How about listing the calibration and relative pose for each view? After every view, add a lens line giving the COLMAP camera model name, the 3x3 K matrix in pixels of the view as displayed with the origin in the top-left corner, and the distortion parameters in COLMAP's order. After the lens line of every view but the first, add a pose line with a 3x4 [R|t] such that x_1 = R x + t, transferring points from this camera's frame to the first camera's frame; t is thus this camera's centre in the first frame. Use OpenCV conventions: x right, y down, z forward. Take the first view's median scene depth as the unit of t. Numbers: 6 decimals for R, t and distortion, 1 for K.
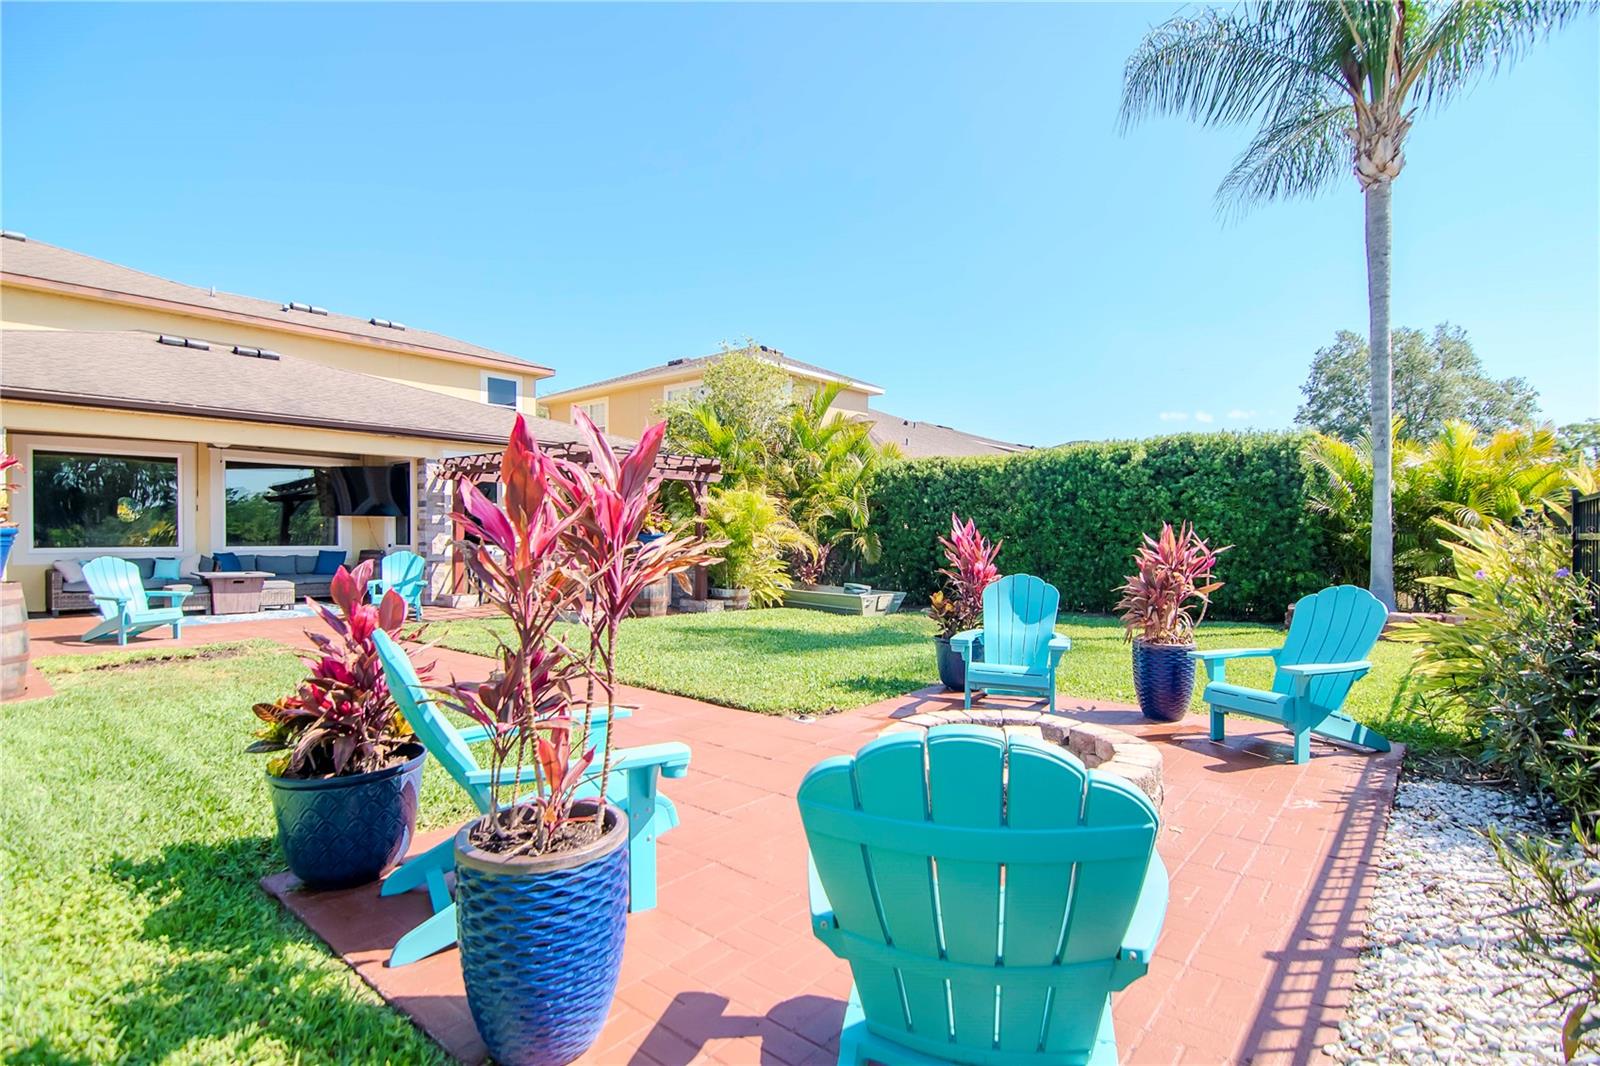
lens RADIAL K [[775.4, 0, 817.1], [0, 775.4, 545.2], [0, 0, 1]] dist [-0.001584, -0.012348]
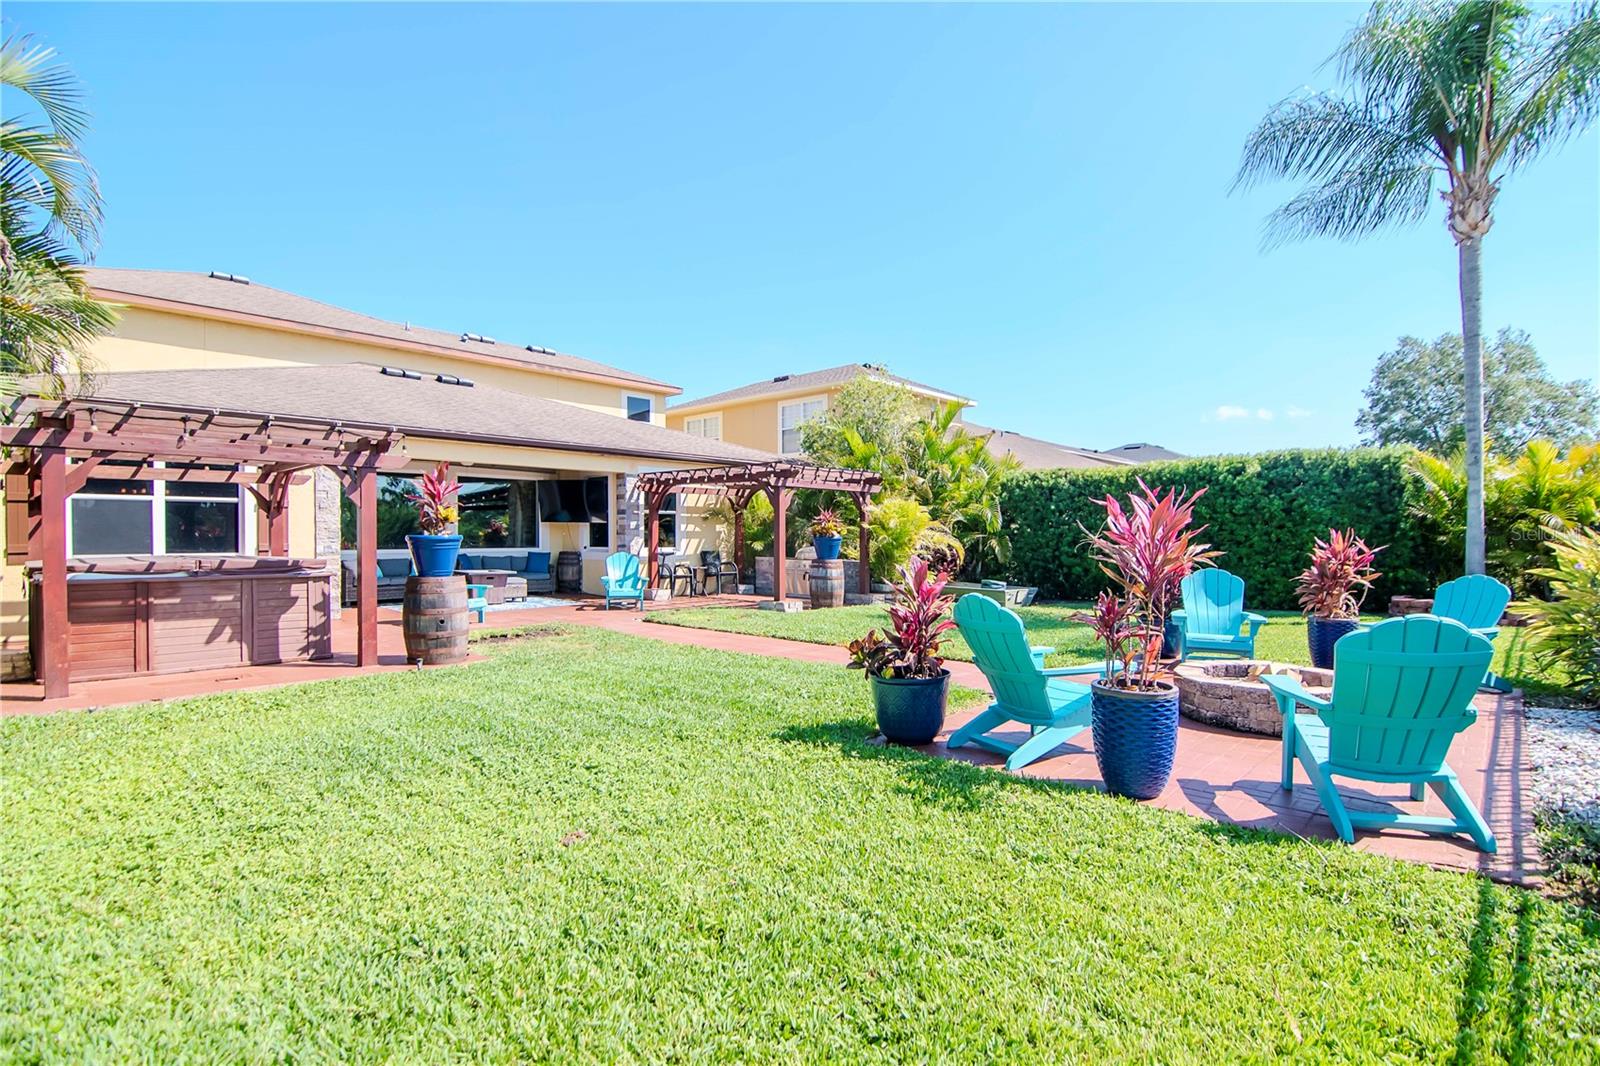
lens RADIAL K [[782.8, 0, 810.2], [0, 782.8, 542.5], [0, 0, 1]] dist [-0.001662, -0.011404]
pose [[0.999080, -0.002078, -0.042842, -0.190041], [0.001850, 0.999984, -0.005357, -0.000143], [0.042852, 0.005272, 0.999068, -0.187233]]
